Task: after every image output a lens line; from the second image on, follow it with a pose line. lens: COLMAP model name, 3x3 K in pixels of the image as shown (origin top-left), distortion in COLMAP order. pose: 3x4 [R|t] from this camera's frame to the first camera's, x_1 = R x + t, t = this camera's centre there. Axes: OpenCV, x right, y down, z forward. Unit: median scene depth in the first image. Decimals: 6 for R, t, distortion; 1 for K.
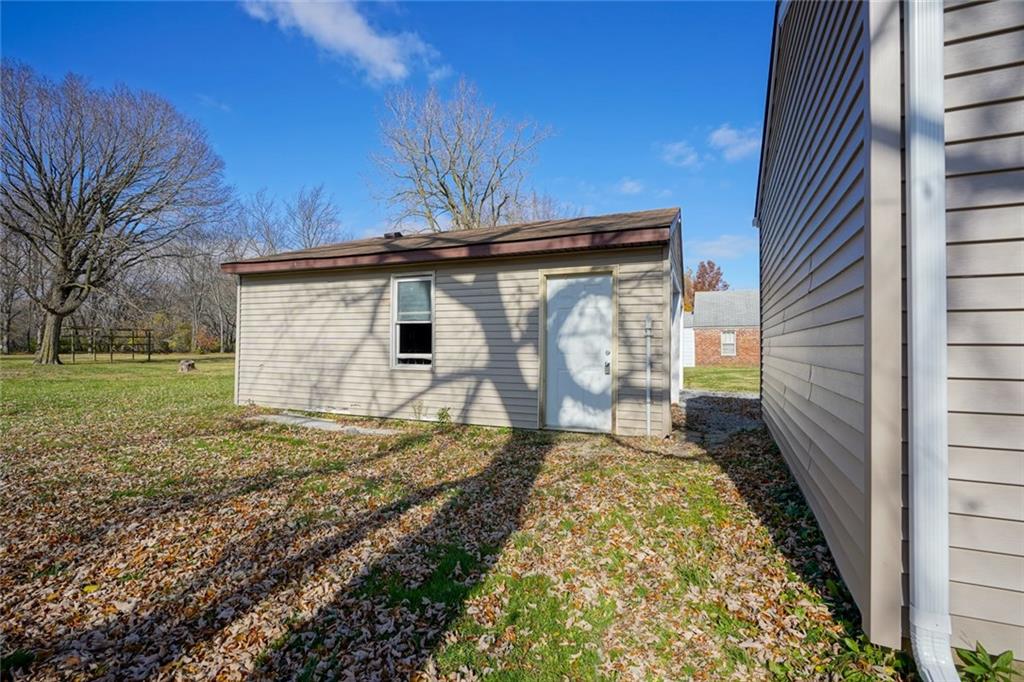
lens RADIAL K [[468.2, 0, 515.0], [0, 468.2, 340.9], [0, 0, 1]] dist [0.005560, -0.000060]
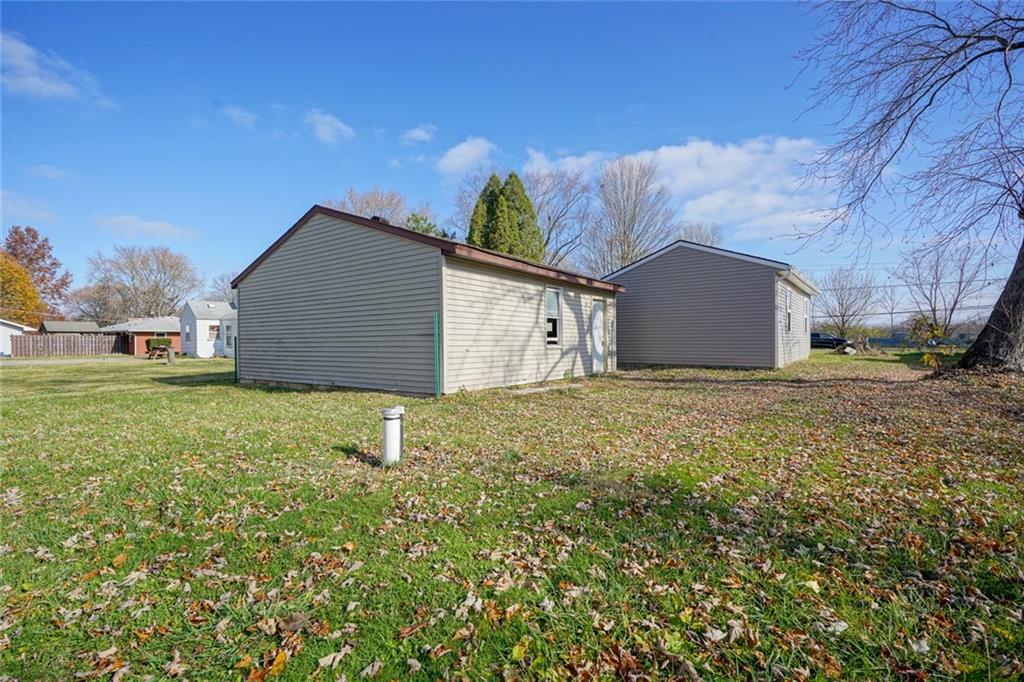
lens RADIAL K [[468.2, 0, 510.2], [0, 468.2, 341.7], [0, 0, 1]] dist [0.005560, -0.000060]
pose [[0.215422, -0.007143, 0.976495, -1.651929], [-0.006572, 0.999940, 0.008765, 0.025892], [-0.976499, -0.008306, 0.215362, 0.751442]]
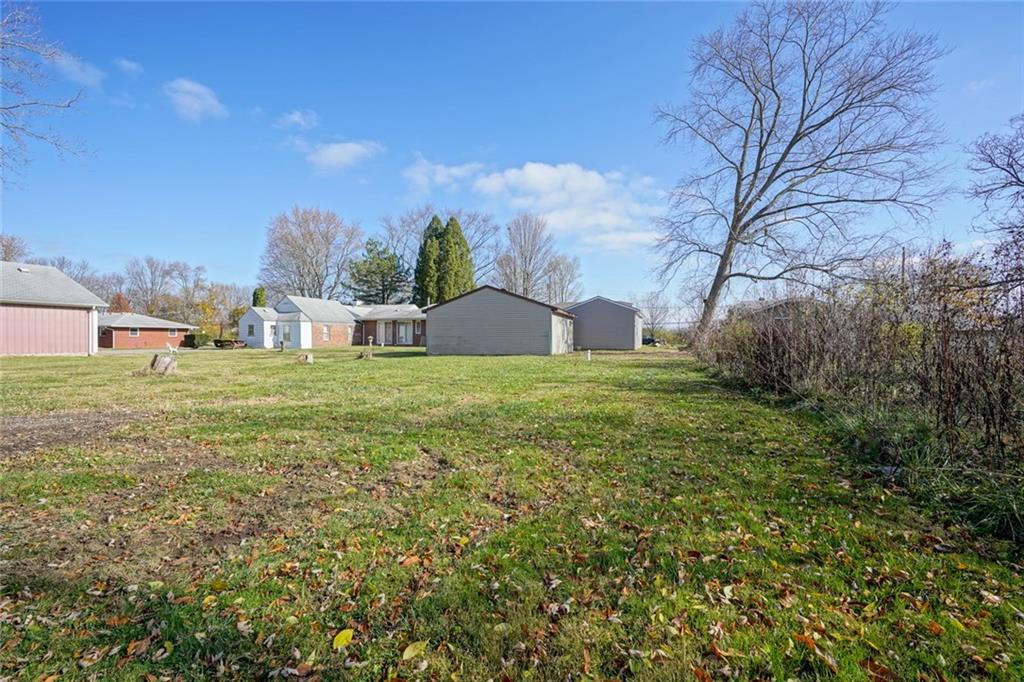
lens RADIAL K [[468.2, 0, 512.4], [0, 468.2, 339.8], [0, 0, 1]] dist [0.005560, -0.000060]
pose [[-0.113637, -0.007807, 0.993492, -3.934887], [-0.016790, 0.999841, 0.005937, 0.034043], [-0.993380, -0.016006, -0.113750, 1.777567]]
